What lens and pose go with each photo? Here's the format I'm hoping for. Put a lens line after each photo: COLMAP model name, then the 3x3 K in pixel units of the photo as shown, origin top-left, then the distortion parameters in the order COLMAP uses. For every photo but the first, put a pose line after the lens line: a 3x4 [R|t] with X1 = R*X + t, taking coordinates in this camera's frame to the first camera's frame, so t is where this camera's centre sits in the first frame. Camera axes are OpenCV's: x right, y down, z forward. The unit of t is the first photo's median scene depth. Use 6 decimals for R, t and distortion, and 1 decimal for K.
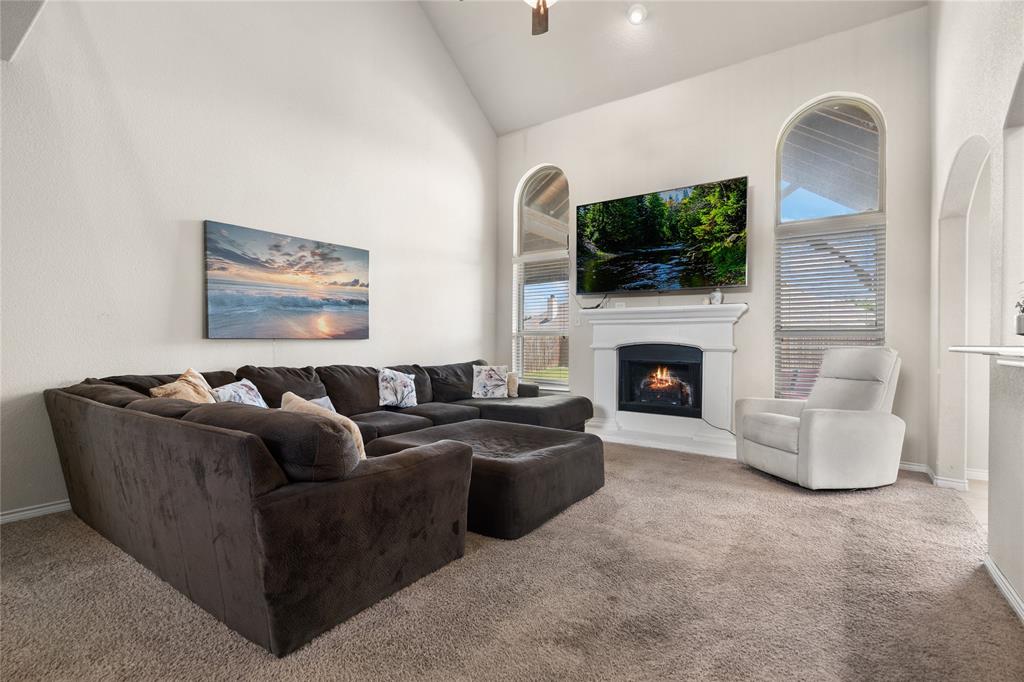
lens RADIAL K [[472.6, 0, 519.4], [0, 472.6, 342.3], [0, 0, 1]] dist [-0.011629, 0.000799]
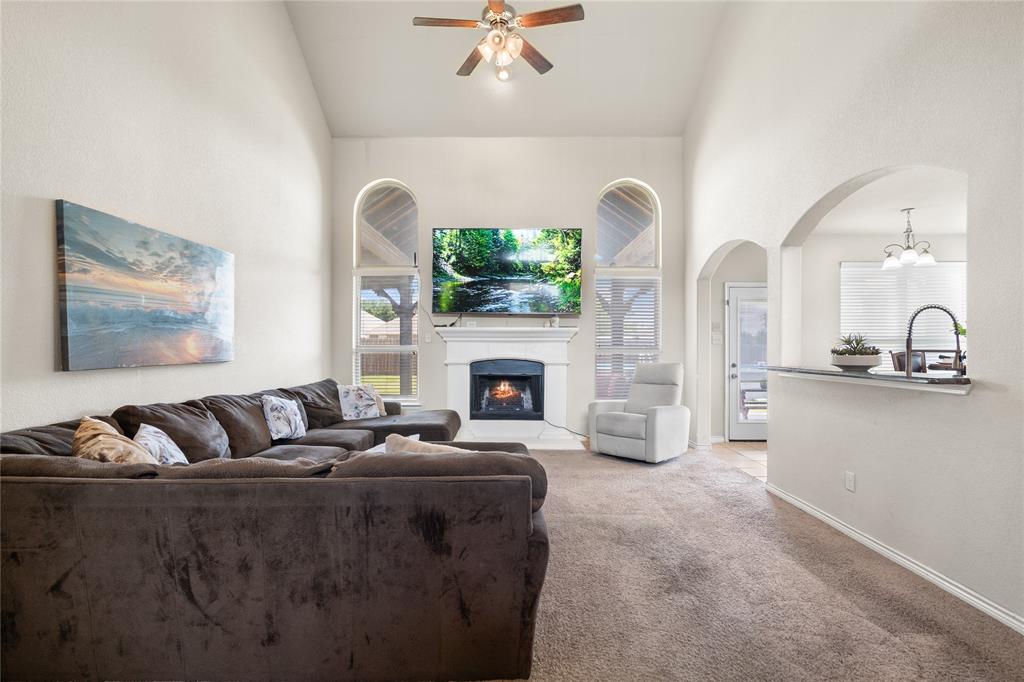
lens RADIAL K [[472.6, 0, 519.4], [0, 472.6, 342.3], [0, 0, 1]] dist [-0.011629, 0.000799]
pose [[0.821194, 0.001752, 0.570646, -0.391102], [0.003039, 0.999968, -0.007444, -0.033079], [-0.570641, 0.007847, 0.821162, 0.038148]]
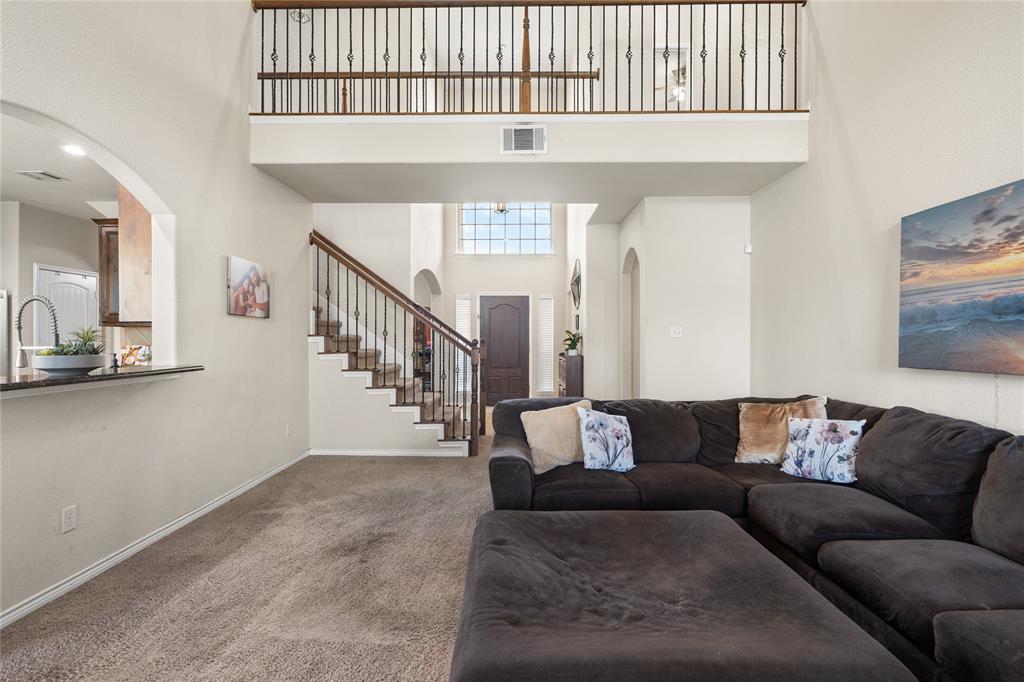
lens RADIAL K [[477.0, 0, 512.0], [0, 477.0, 341.0], [0, 0, 1]] dist [0.003194, 0.000524]
pose [[-0.836155, -0.002957, -0.548485, 0.255598], [-0.006639, 0.999967, 0.004731, -0.039429], [0.548453, 0.007597, -0.836147, 1.016434]]
